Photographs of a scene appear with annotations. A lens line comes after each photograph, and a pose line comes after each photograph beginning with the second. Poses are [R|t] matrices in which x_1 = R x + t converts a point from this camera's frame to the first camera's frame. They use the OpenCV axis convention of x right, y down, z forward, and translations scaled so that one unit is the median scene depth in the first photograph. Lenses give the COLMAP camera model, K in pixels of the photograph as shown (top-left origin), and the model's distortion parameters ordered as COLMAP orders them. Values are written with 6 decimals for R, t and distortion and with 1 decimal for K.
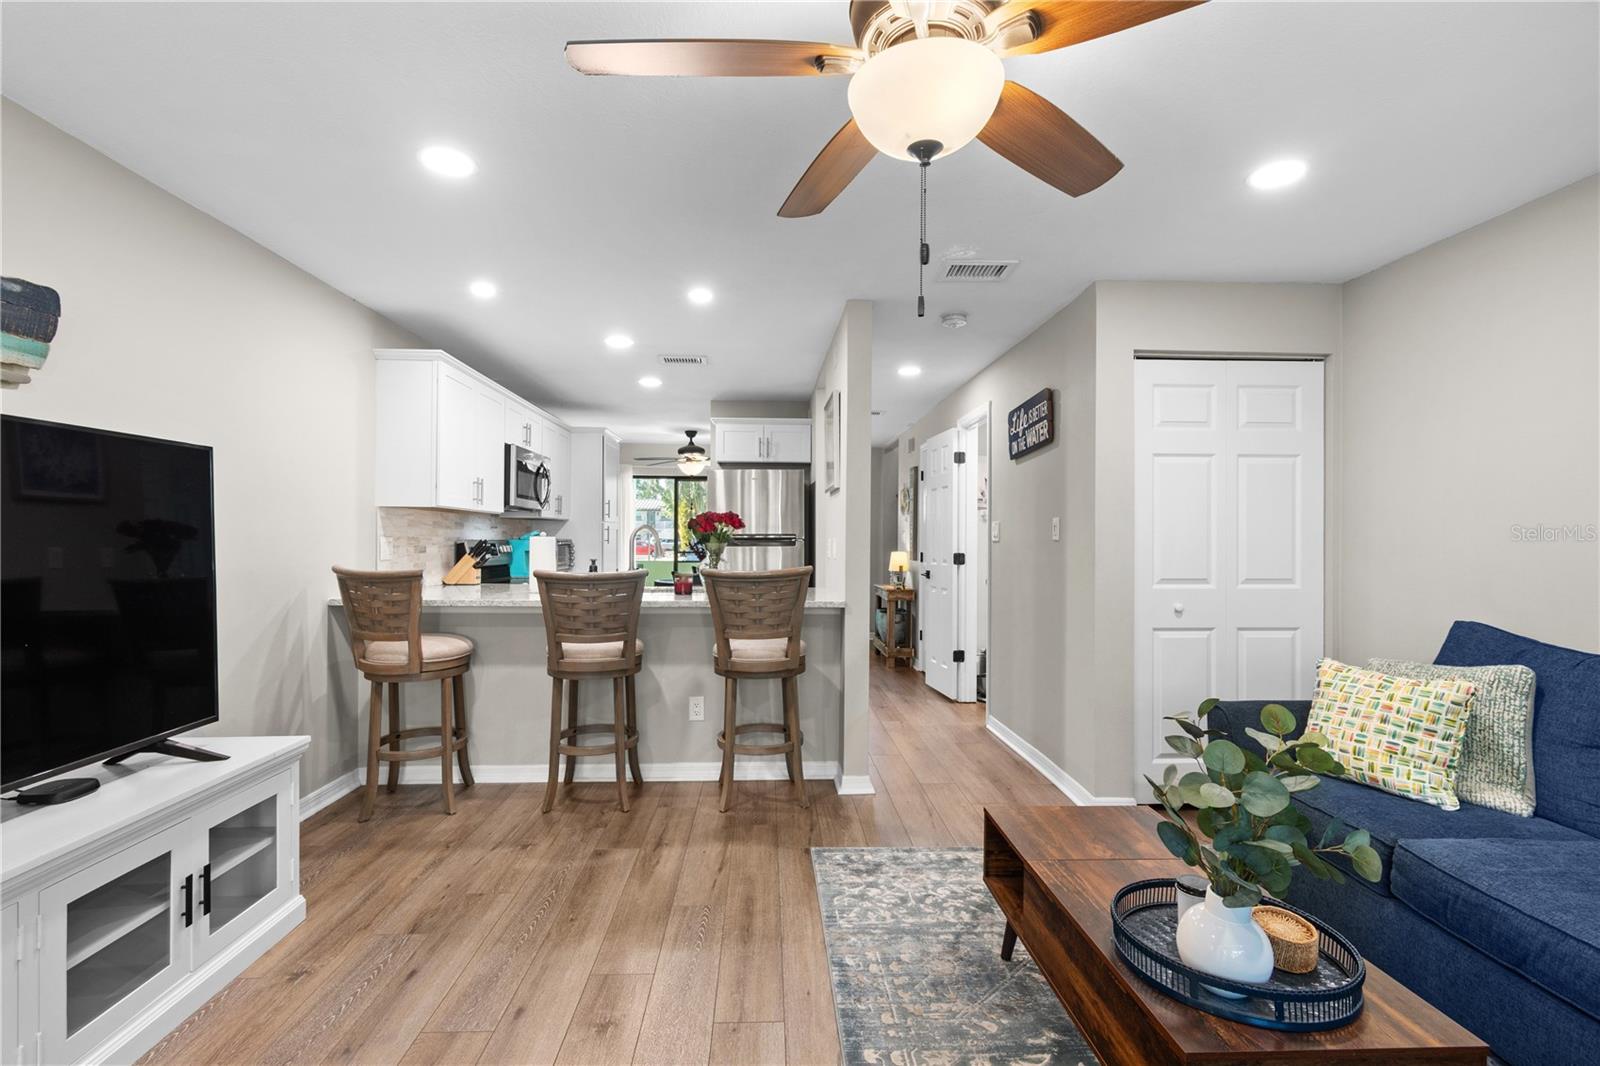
lens RADIAL K [[704.2, 0, 789.7], [0, 704.2, 540.3], [0, 0, 1]] dist [-0.000047, -0.001014]
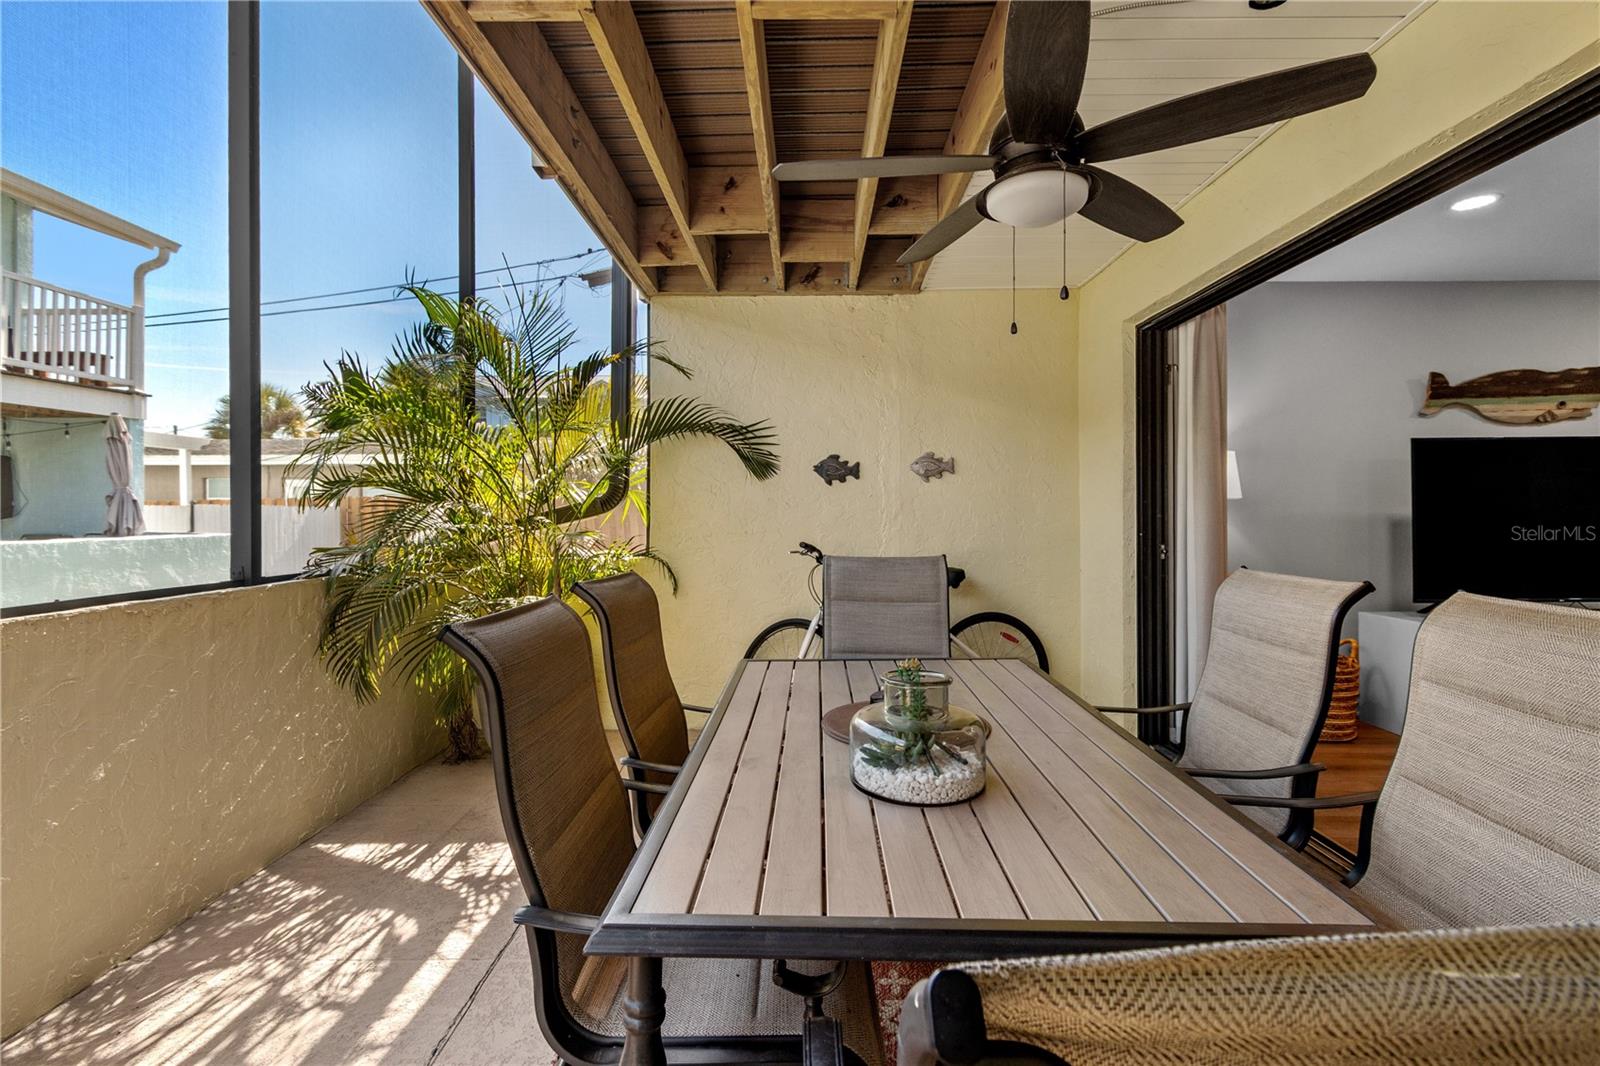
lens RADIAL K [[723.5, 0, 789.5], [0, 723.5, 512.1], [0, 0, 1]] dist [0.003180, -0.000568]
pose [[-0.047161, -0.004641, -0.998877, 0.645688], [-0.000688, 0.999989, -0.004614, 0.037634], [0.998887, 0.000470, -0.047164, -0.700804]]
